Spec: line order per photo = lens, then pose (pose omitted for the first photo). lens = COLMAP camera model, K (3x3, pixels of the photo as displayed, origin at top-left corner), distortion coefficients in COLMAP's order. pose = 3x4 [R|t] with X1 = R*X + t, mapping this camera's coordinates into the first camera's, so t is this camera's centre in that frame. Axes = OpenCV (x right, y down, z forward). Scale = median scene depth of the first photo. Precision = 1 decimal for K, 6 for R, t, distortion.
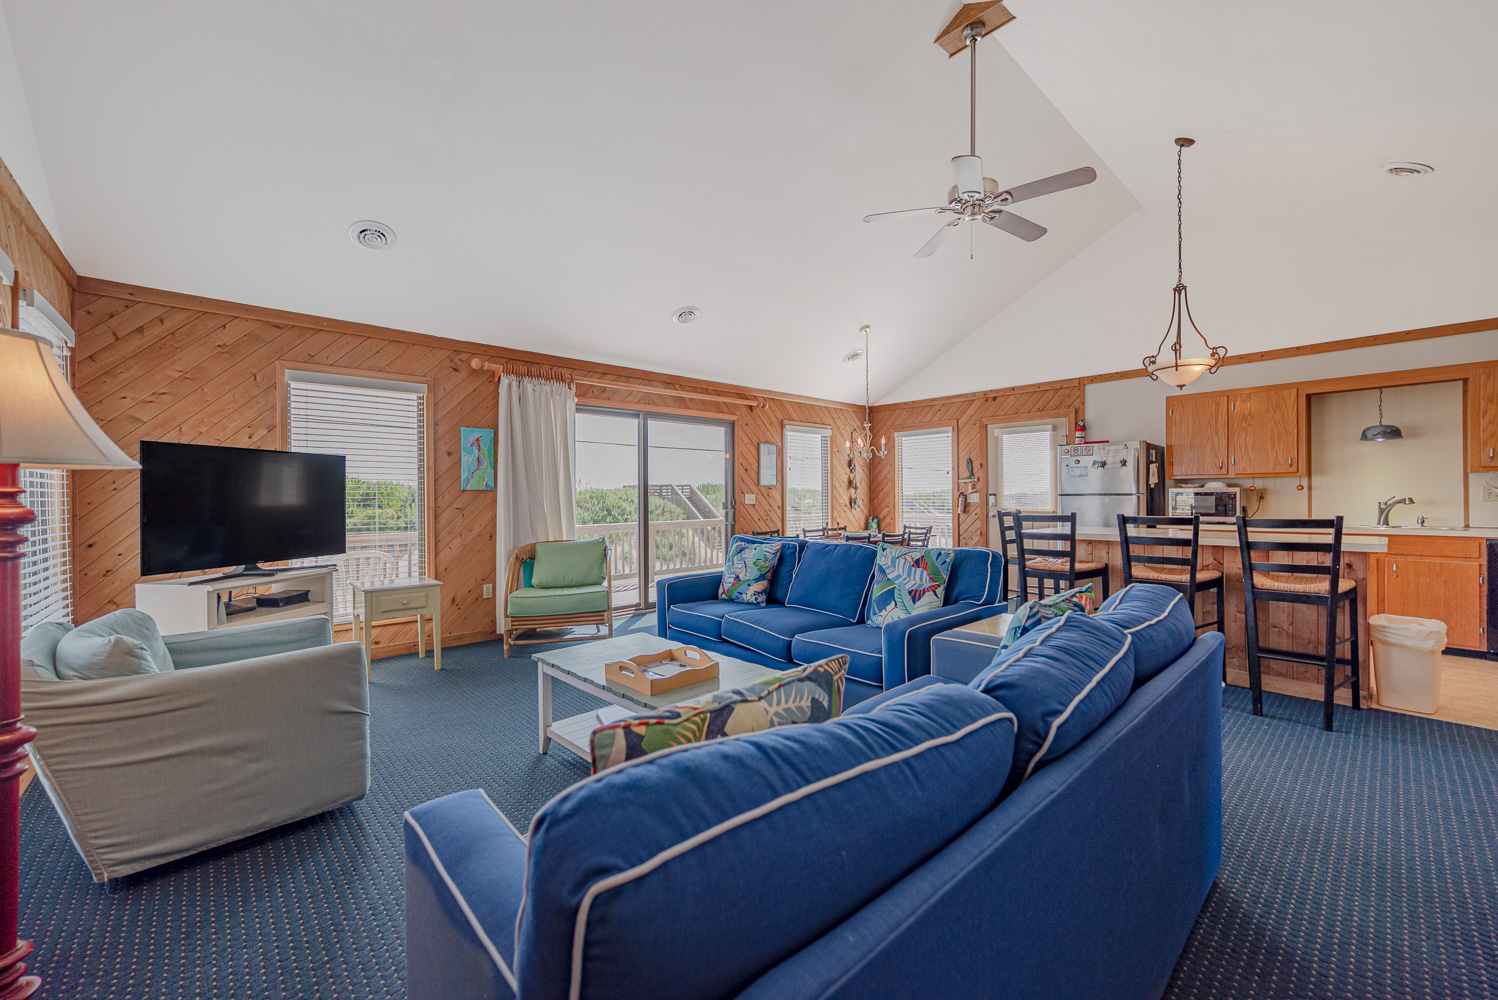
lens RADIAL K [[586.3, 0, 749.0], [0, 586.3, 500.0], [0, 0, 1]] dist [-0.001300, -0.000021]
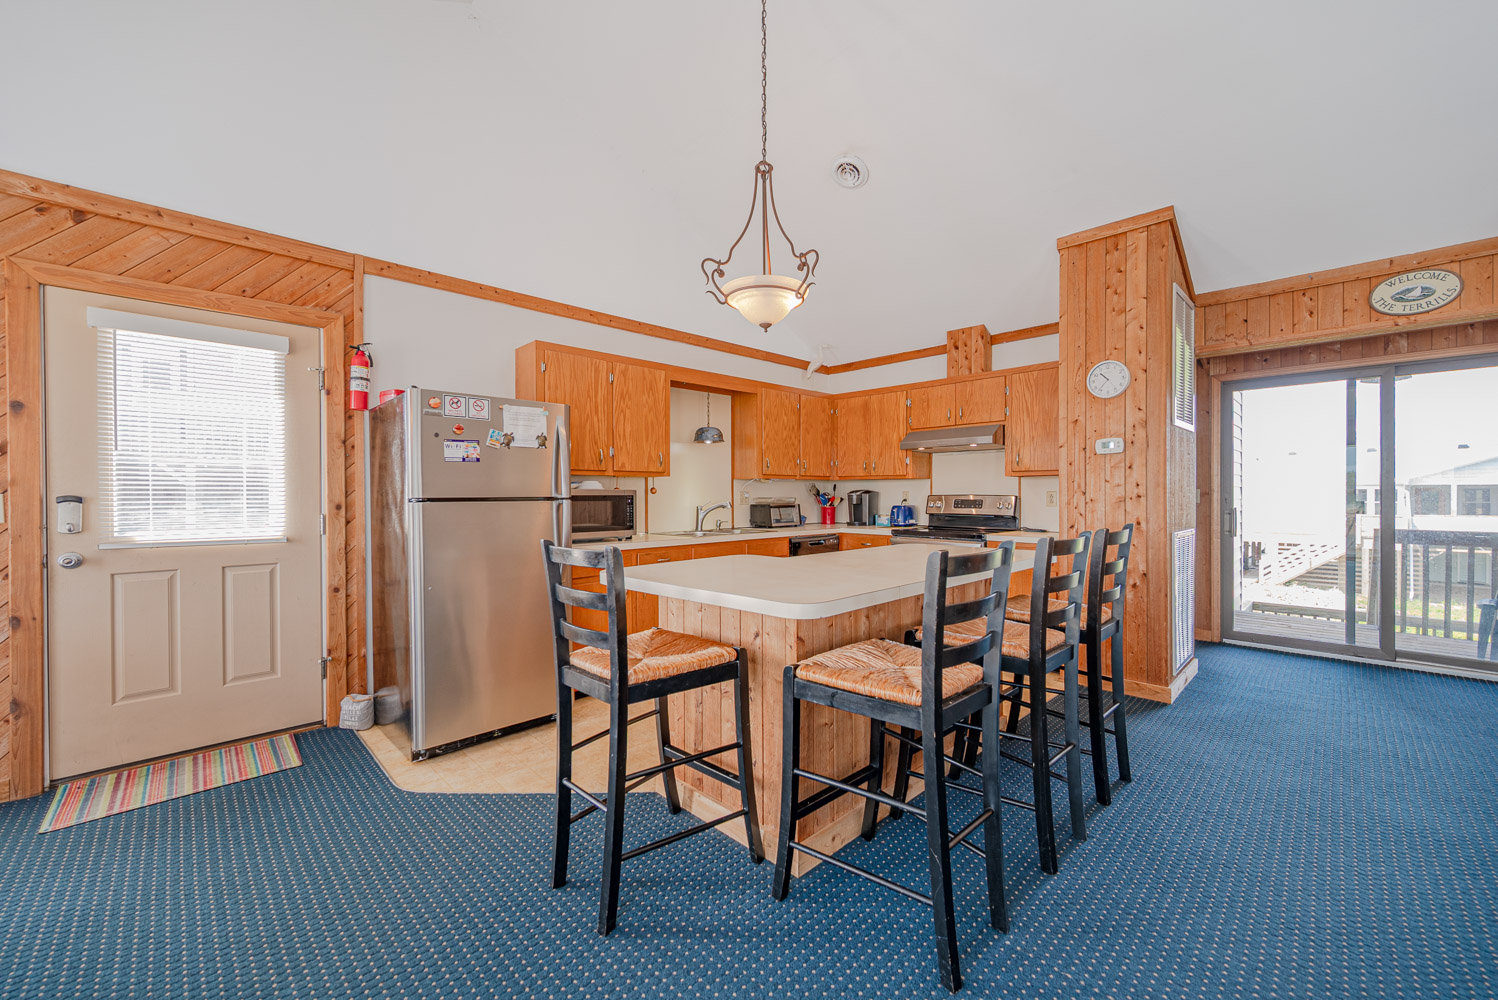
lens RADIAL K [[586.3, 0, 749.0], [0, 586.3, 500.0], [0, 0, 1]] dist [-0.001300, -0.000021]
pose [[-0.037607, -0.002662, 0.999289, 0.073068], [0.009378, 0.999951, 0.003017, -0.006838], [-0.999249, 0.009485, -0.037581, 0.685156]]
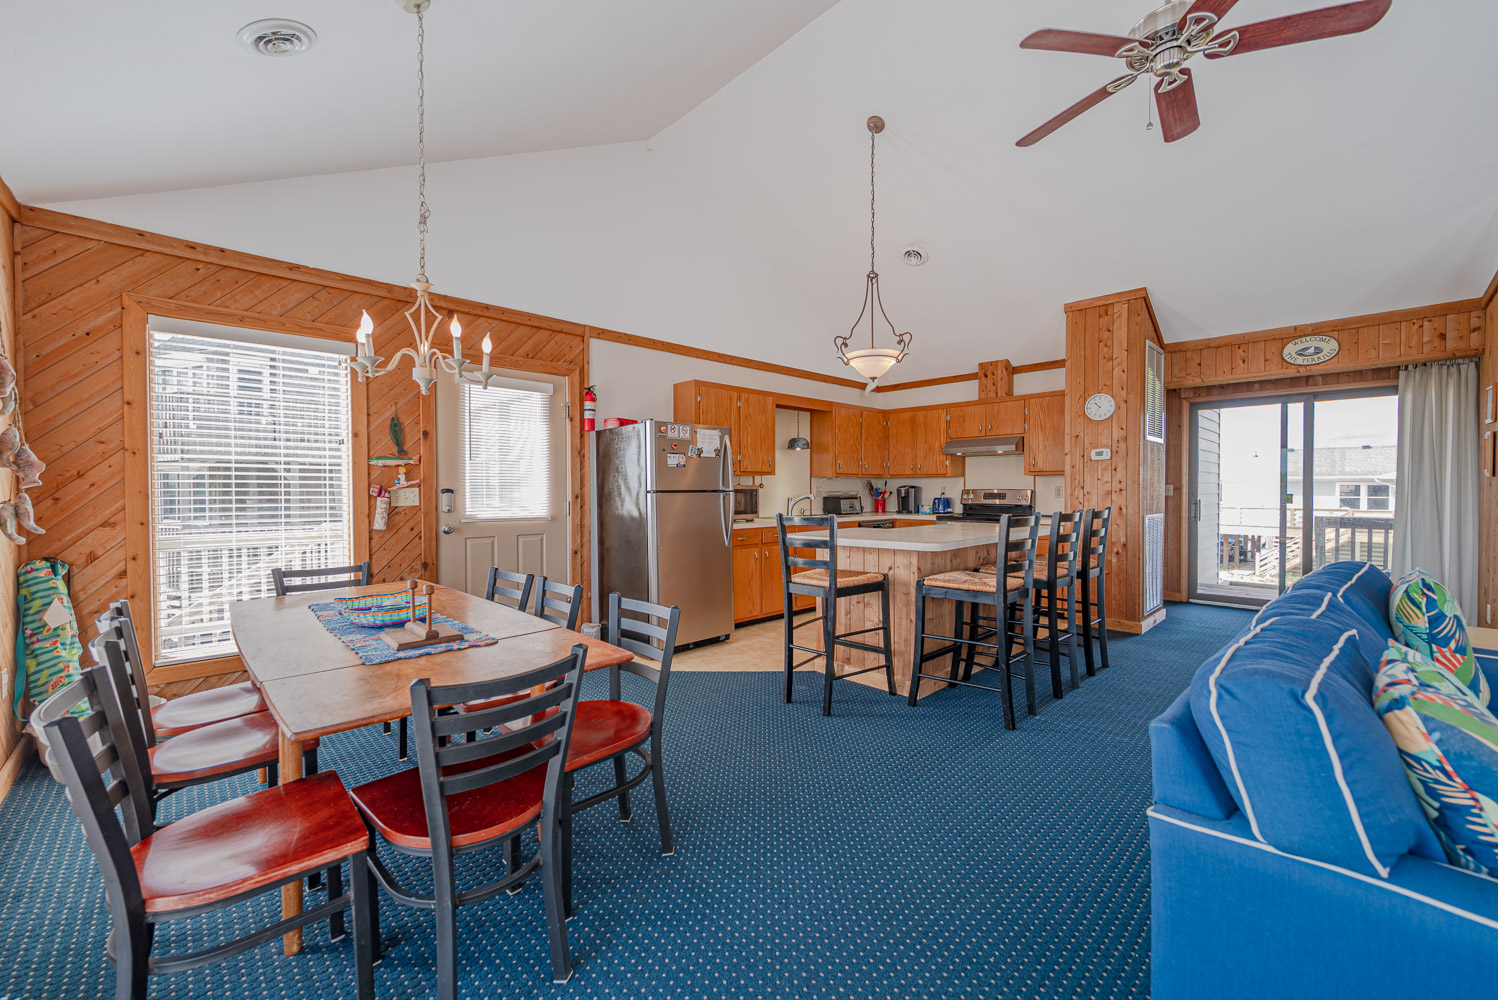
lens RADIAL K [[586.3, 0, 749.0], [0, 586.3, 500.0], [0, 0, 1]] dist [-0.001300, -0.000021]
pose [[-0.030288, -0.010802, 0.999483, -0.144030], [0.008558, 0.999902, 0.011066, -0.004960], [-0.999505, 0.008889, -0.030193, 0.810739]]
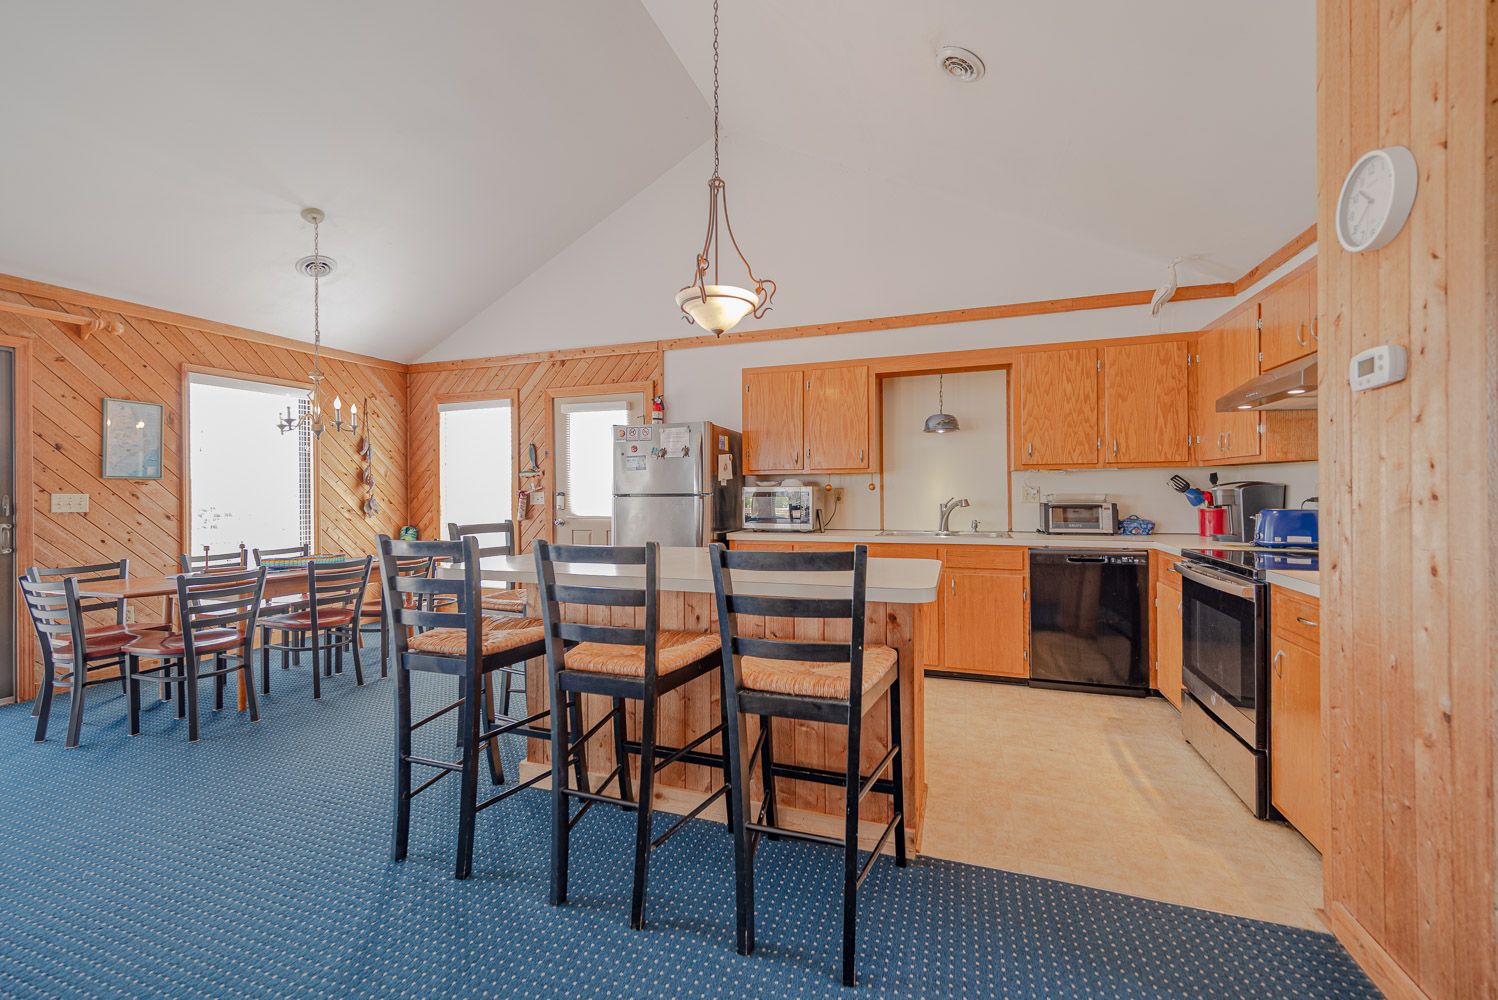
lens RADIAL K [[598.3, 0, 750.2], [0, 598.3, 490.3], [0, 0, 1]] dist [-0.000139, -0.000130]
pose [[0.879139, 0.003362, 0.476554, 0.294281], [0.002428, 0.999931, -0.011534, -0.005293], [-0.476560, 0.011297, 0.879069, 0.257297]]
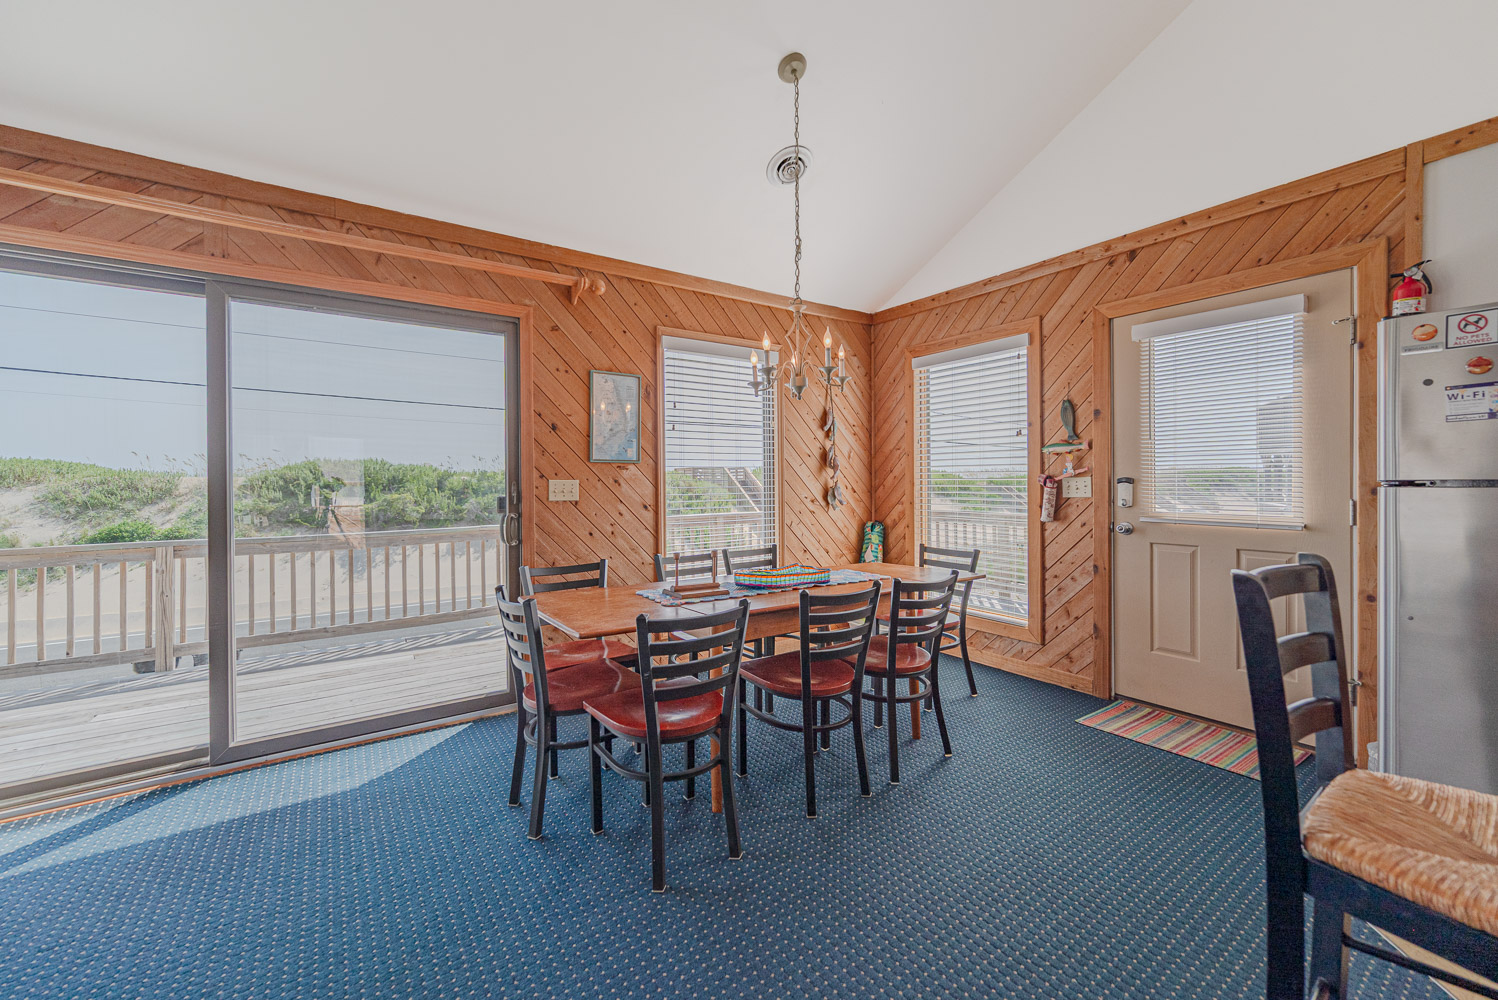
lens RADIAL K [[591.7, 0, 749.2], [0, 591.7, 485.2], [0, 0, 1]] dist [0.000235, 0.000152]
pose [[0.991205, 0.001904, -0.132318, 0.219081], [-0.001612, 0.999996, 0.002314, -0.006978], [0.132322, -0.002081, 0.991205, 0.585958]]
